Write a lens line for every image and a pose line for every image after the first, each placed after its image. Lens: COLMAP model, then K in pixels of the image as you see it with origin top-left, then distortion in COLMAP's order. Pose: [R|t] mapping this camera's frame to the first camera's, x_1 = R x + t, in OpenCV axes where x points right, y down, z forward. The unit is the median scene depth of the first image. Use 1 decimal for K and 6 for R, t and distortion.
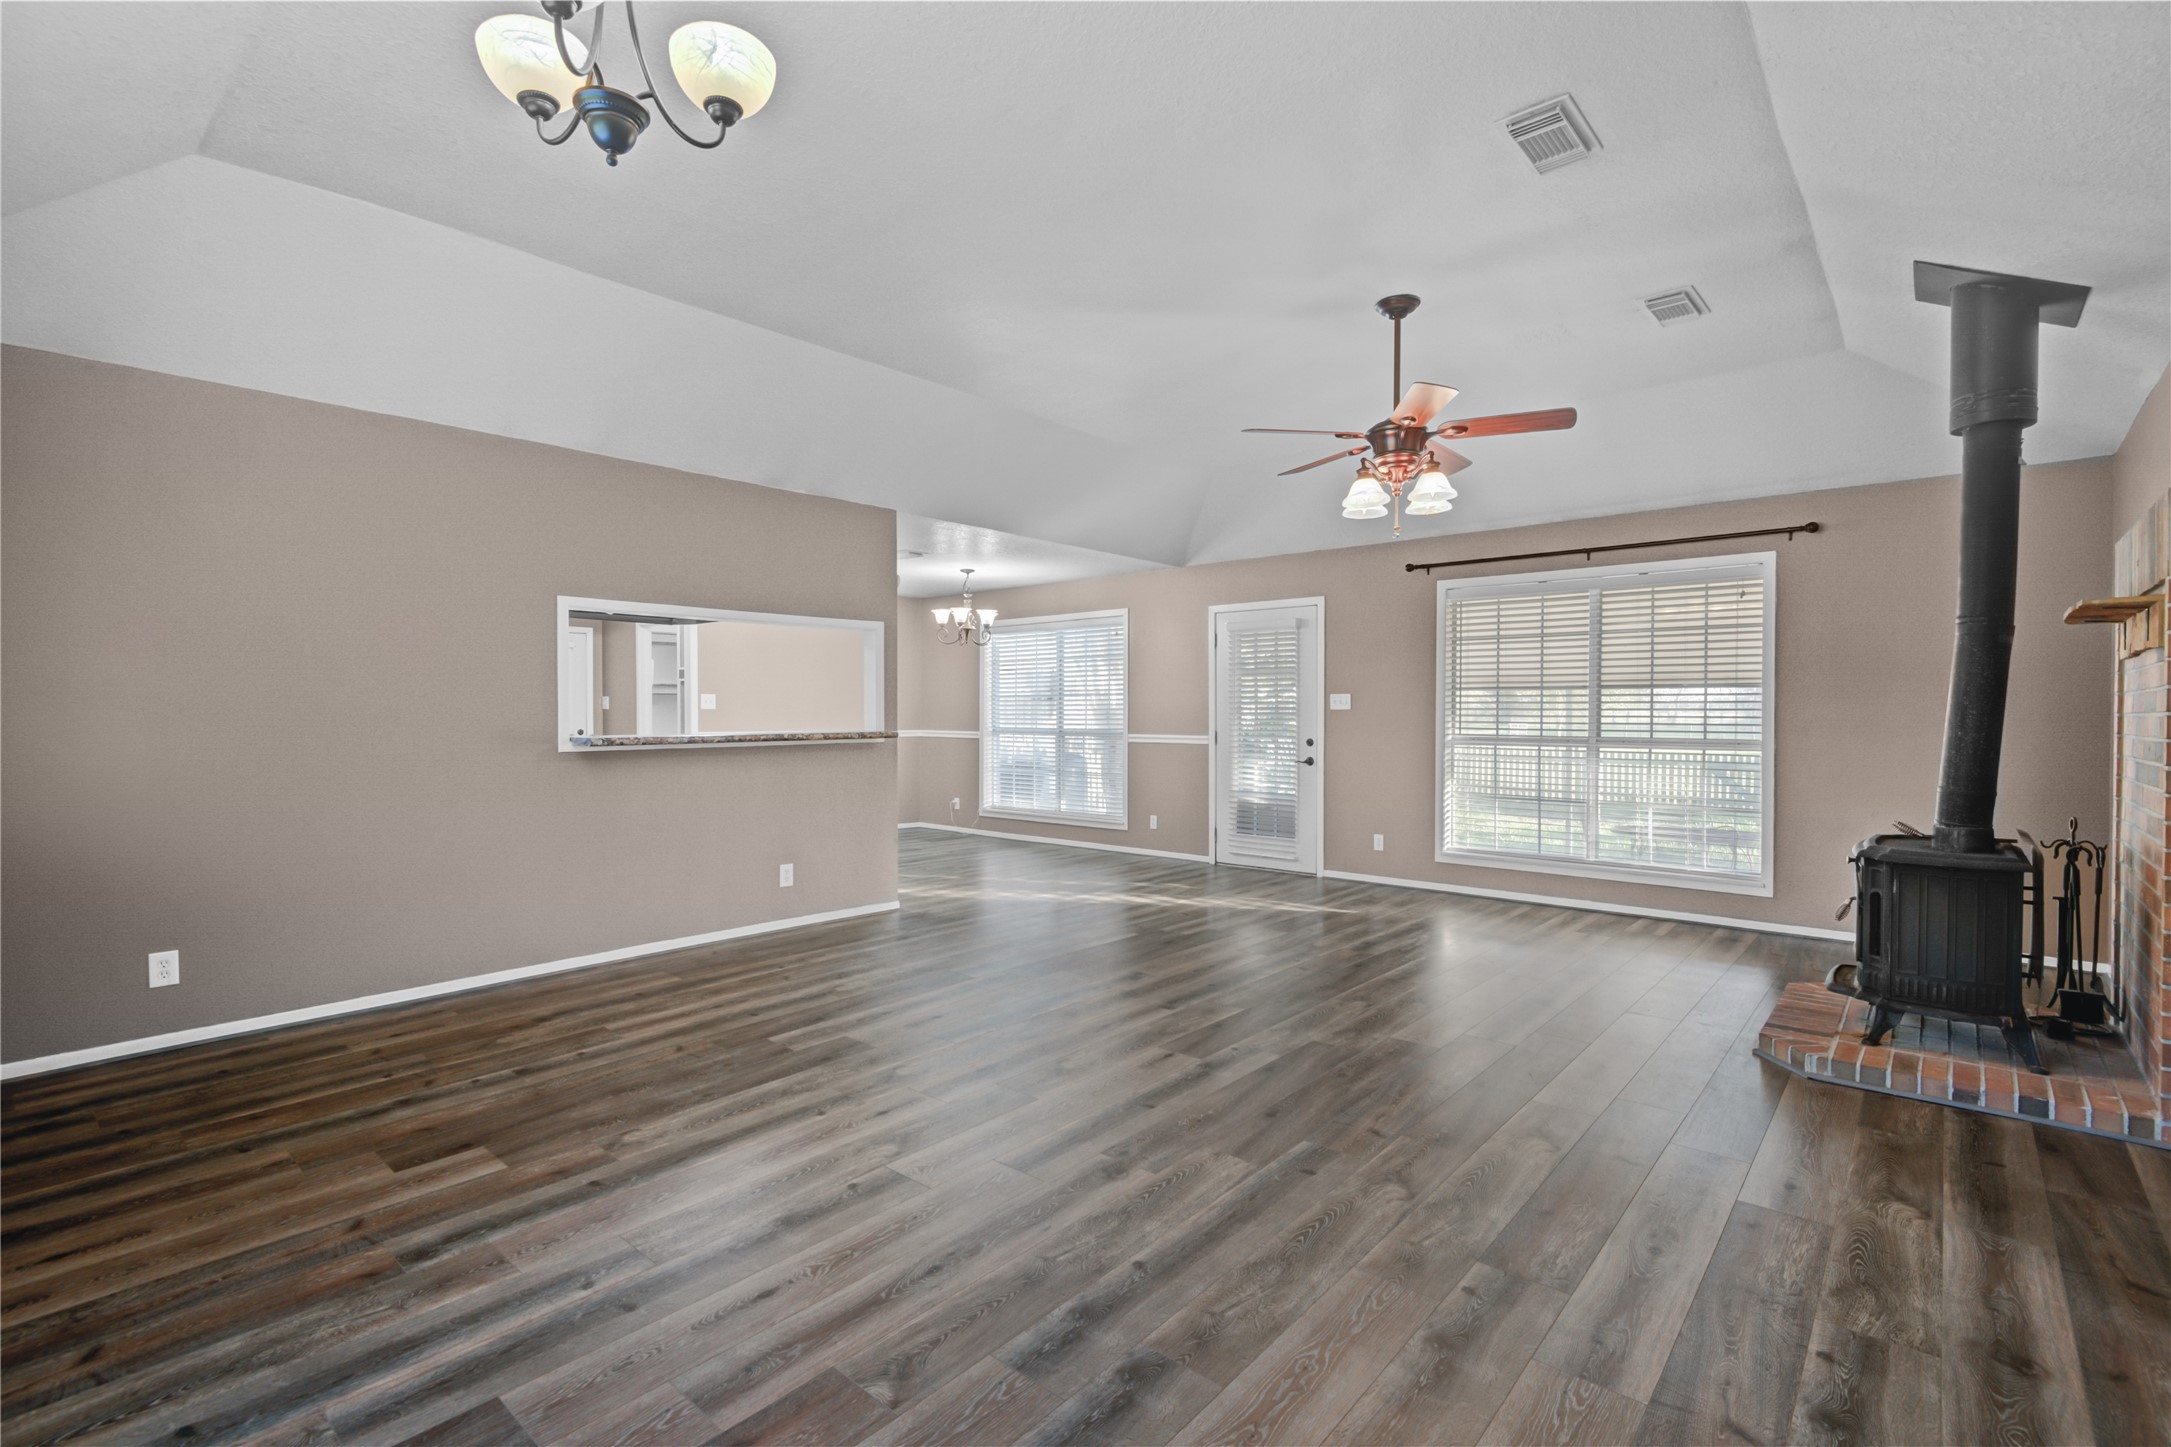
lens RADIAL K [[979.9, 0, 1082.7], [0, 979.9, 727.2], [0, 0, 1]] dist [0.003768, -0.004192]
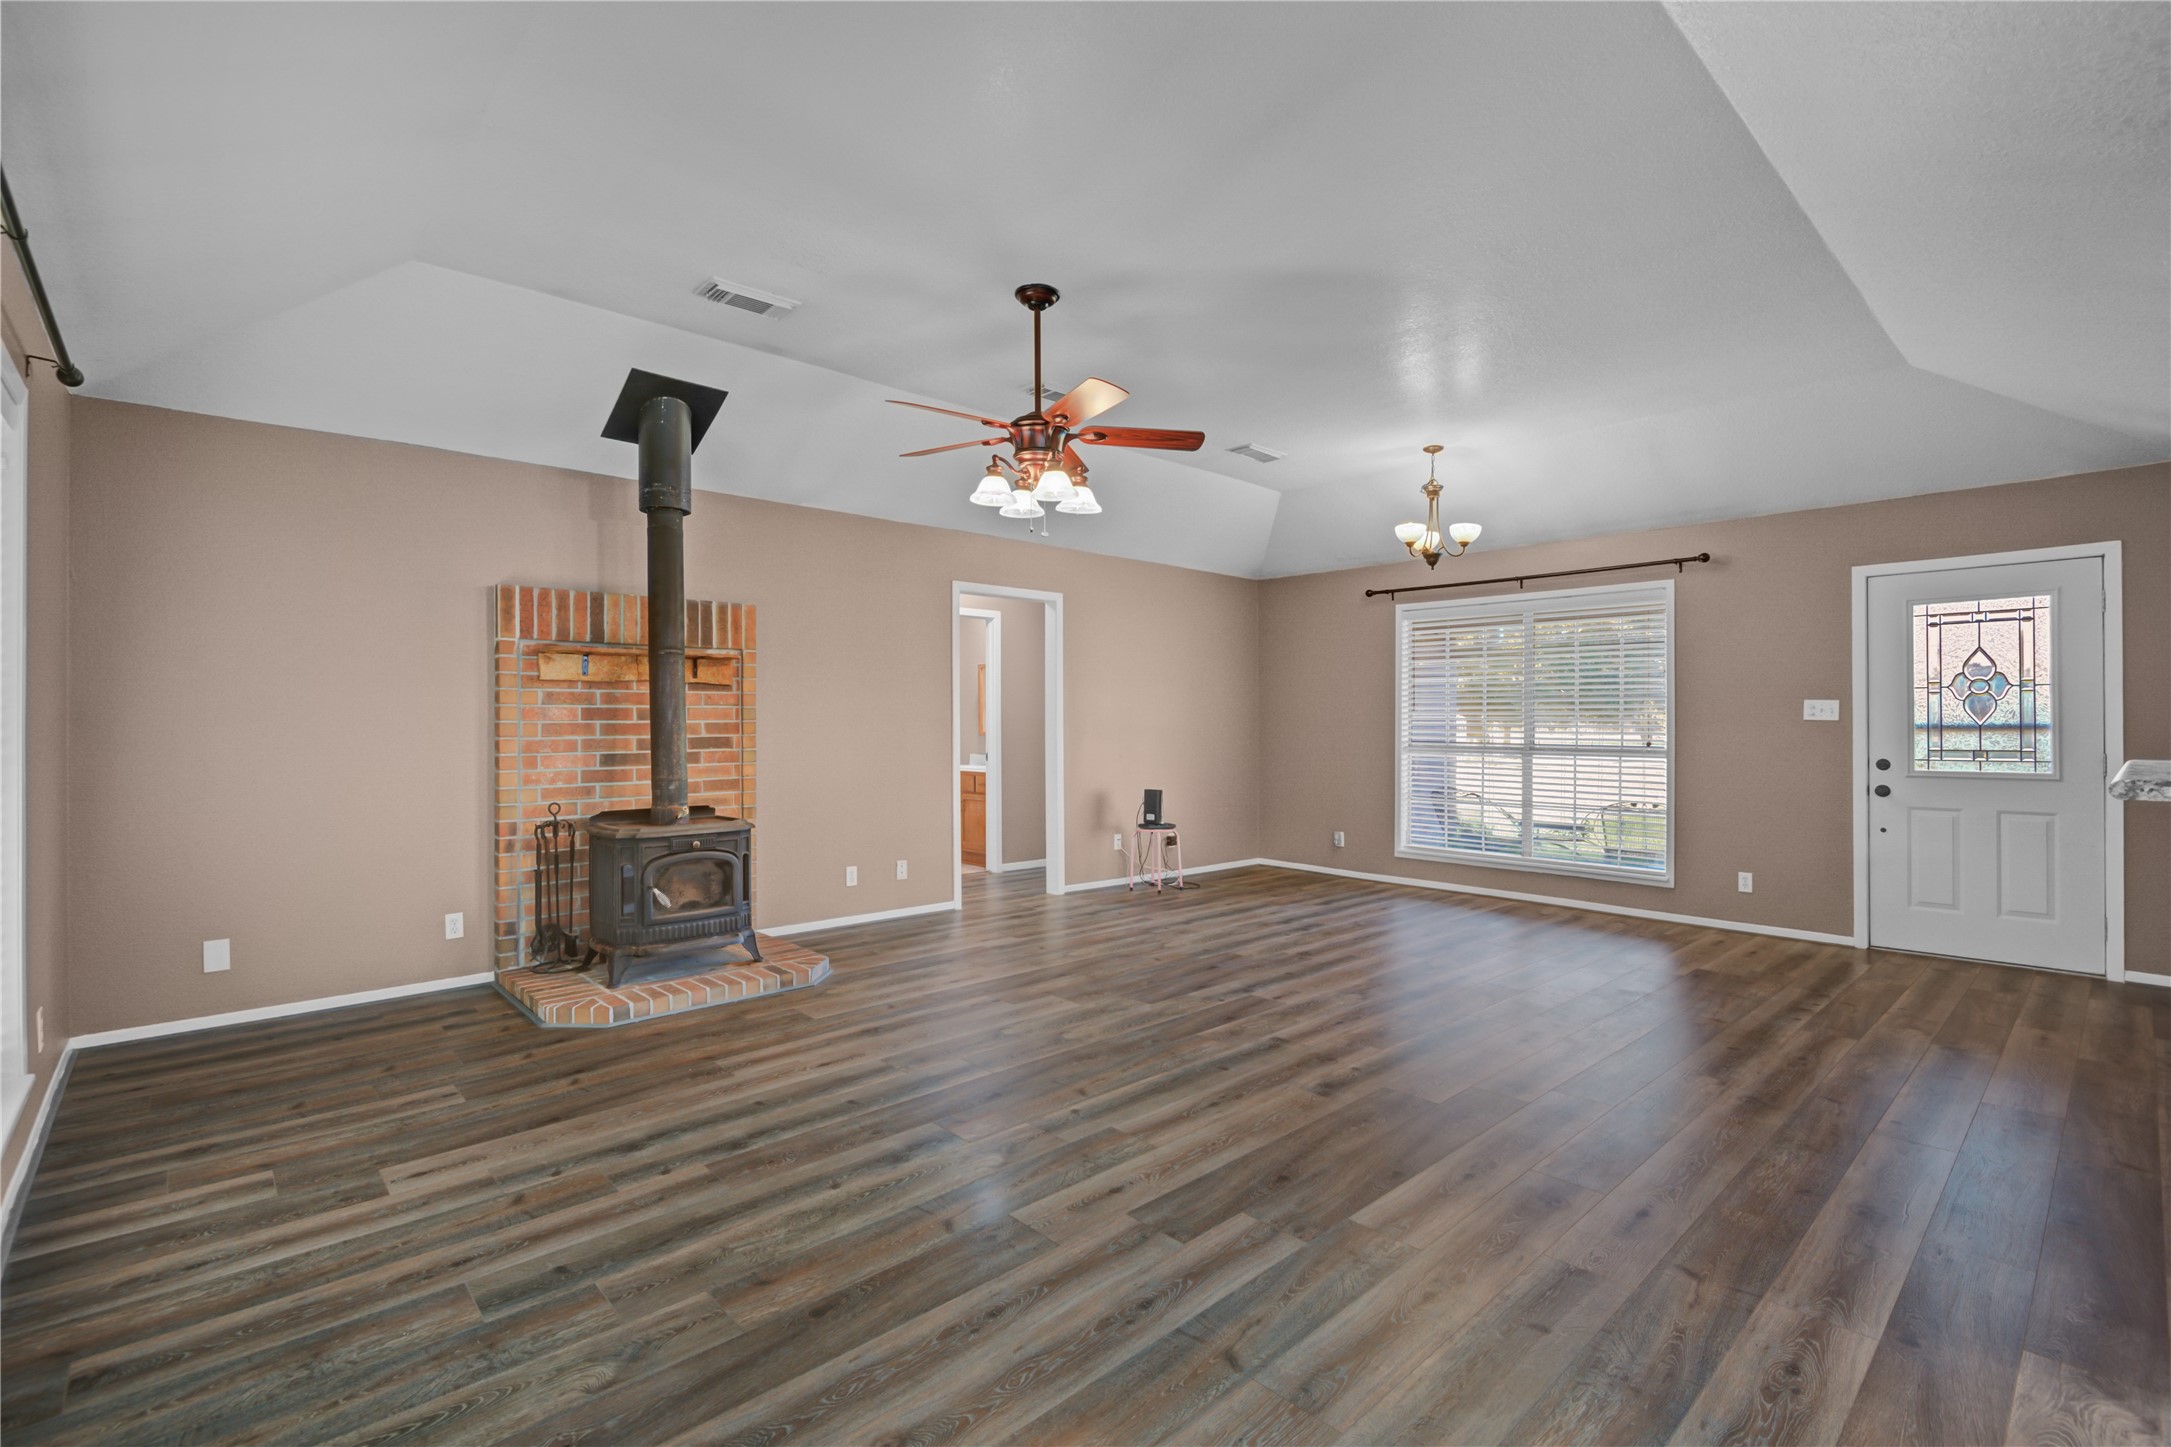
lens RADIAL K [[979.9, 0, 1080.4], [0, 979.9, 720.1], [0, 0, 1]] dist [0.003768, -0.004192]
pose [[-0.994080, -0.001871, 0.108635, 0.127489], [-0.000346, 0.999901, 0.014050, -0.021010], [-0.108650, 0.013929, -0.993982, 1.430241]]
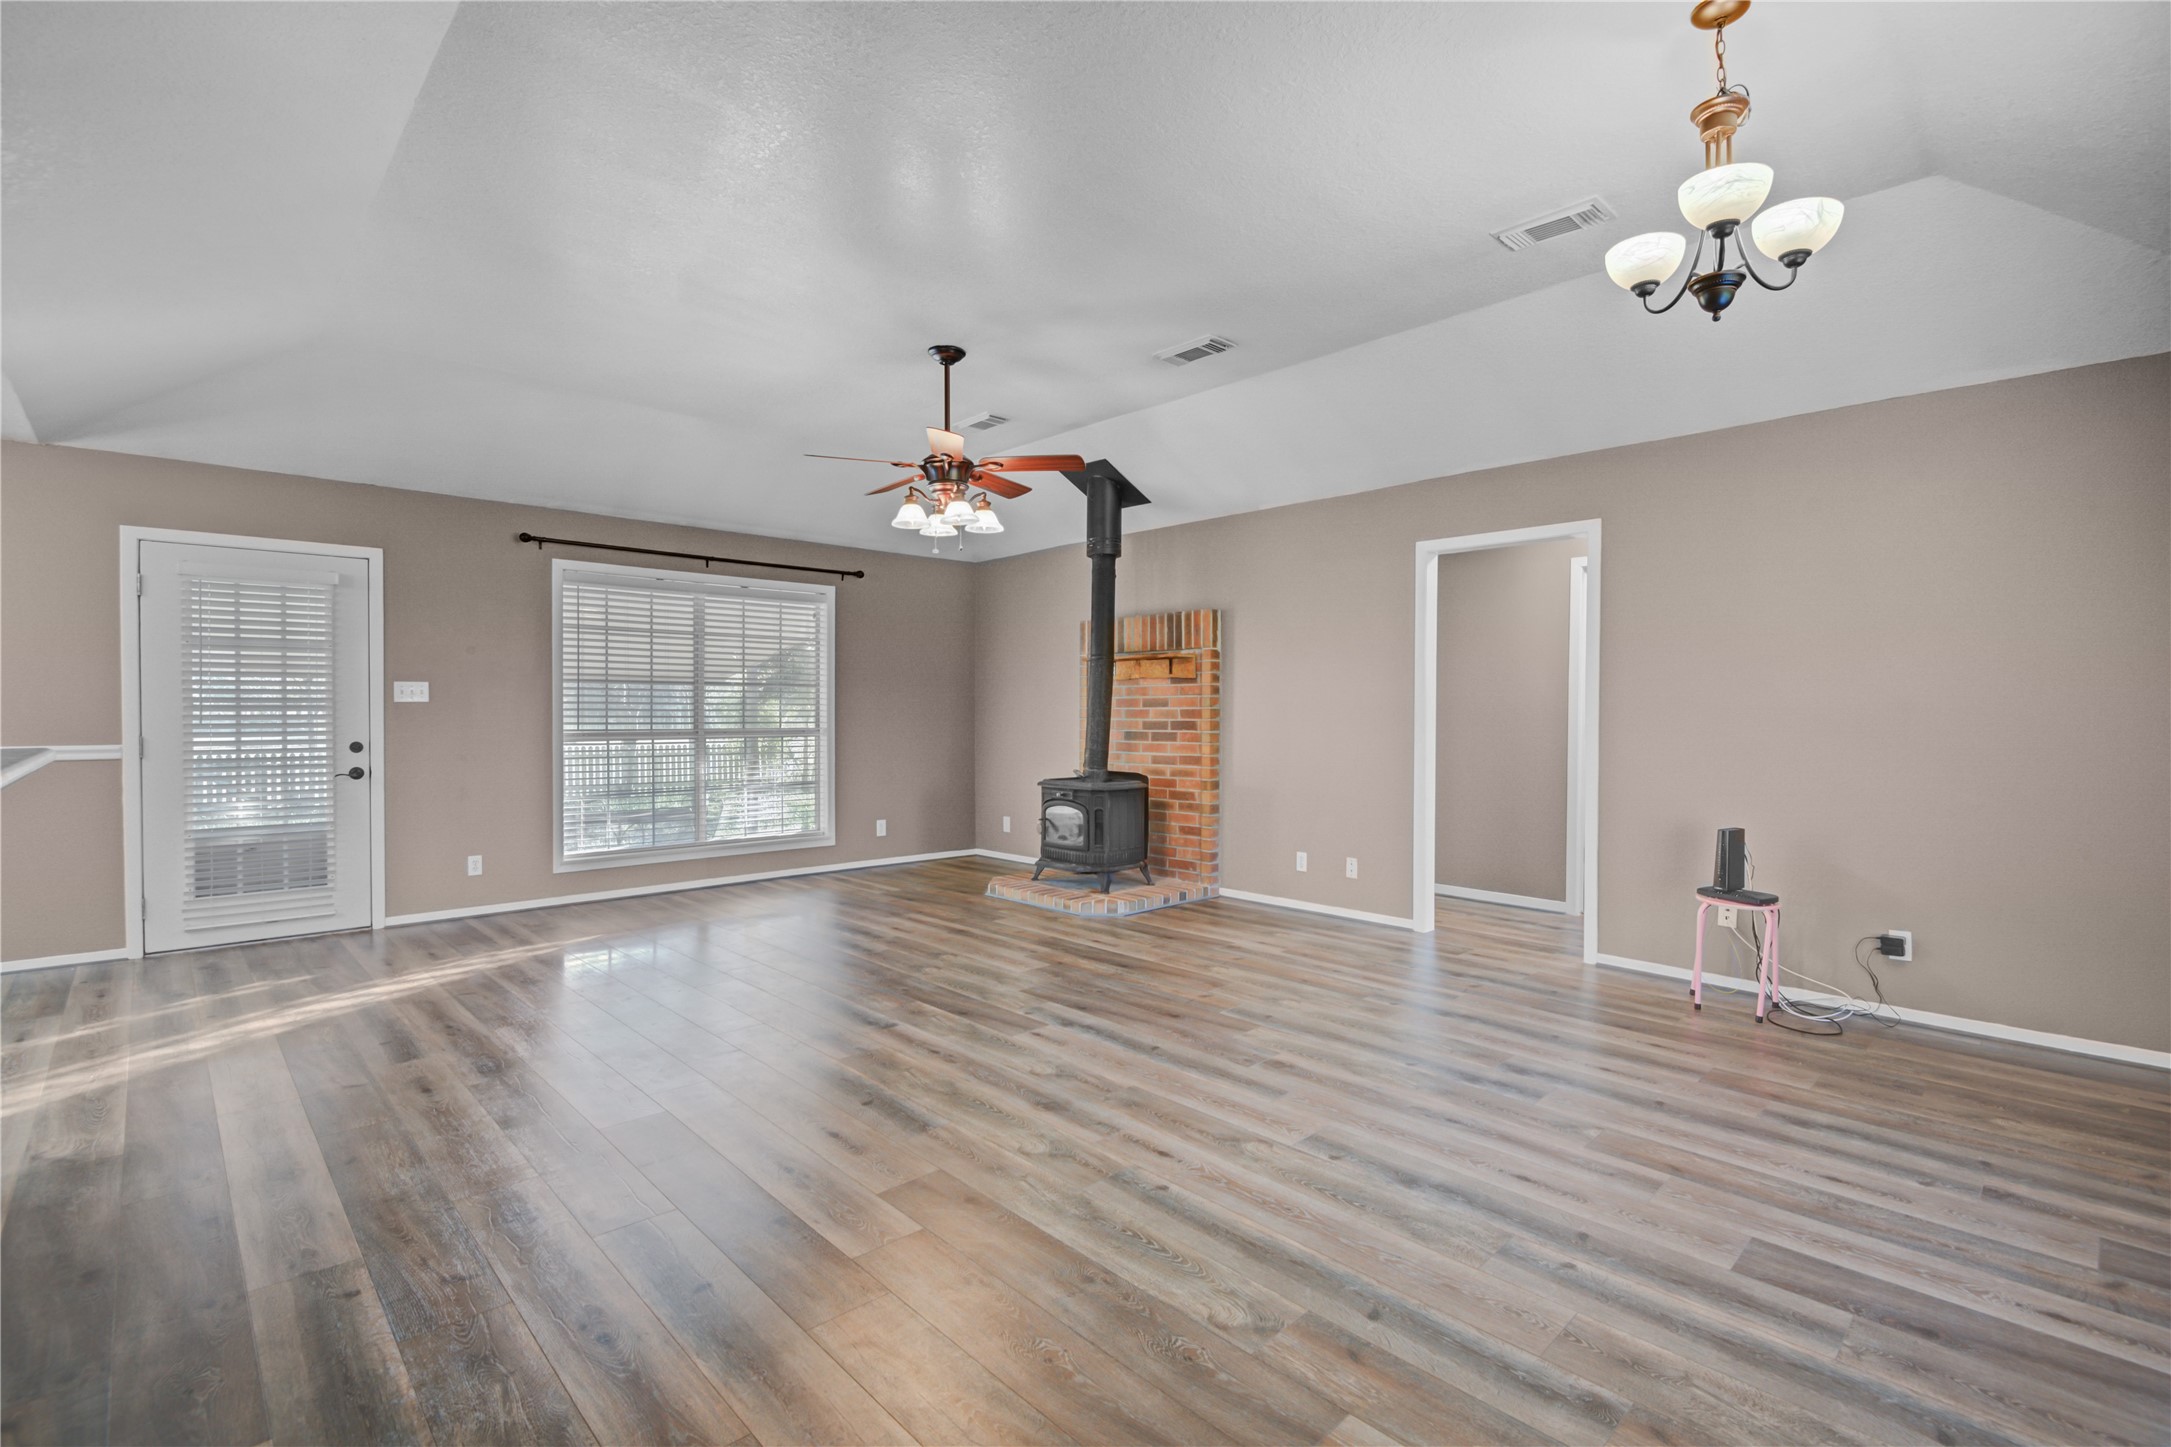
lens RADIAL K [[979.9, 0, 1089.0], [0, 979.9, 719.9], [0, 0, 1]] dist [0.003768, -0.004192]
pose [[0.085353, -0.012212, 0.996276, -0.600475], [0.013515, 0.999847, 0.011098, -0.007191], [-0.996259, 0.012518, 0.085505, 0.540284]]
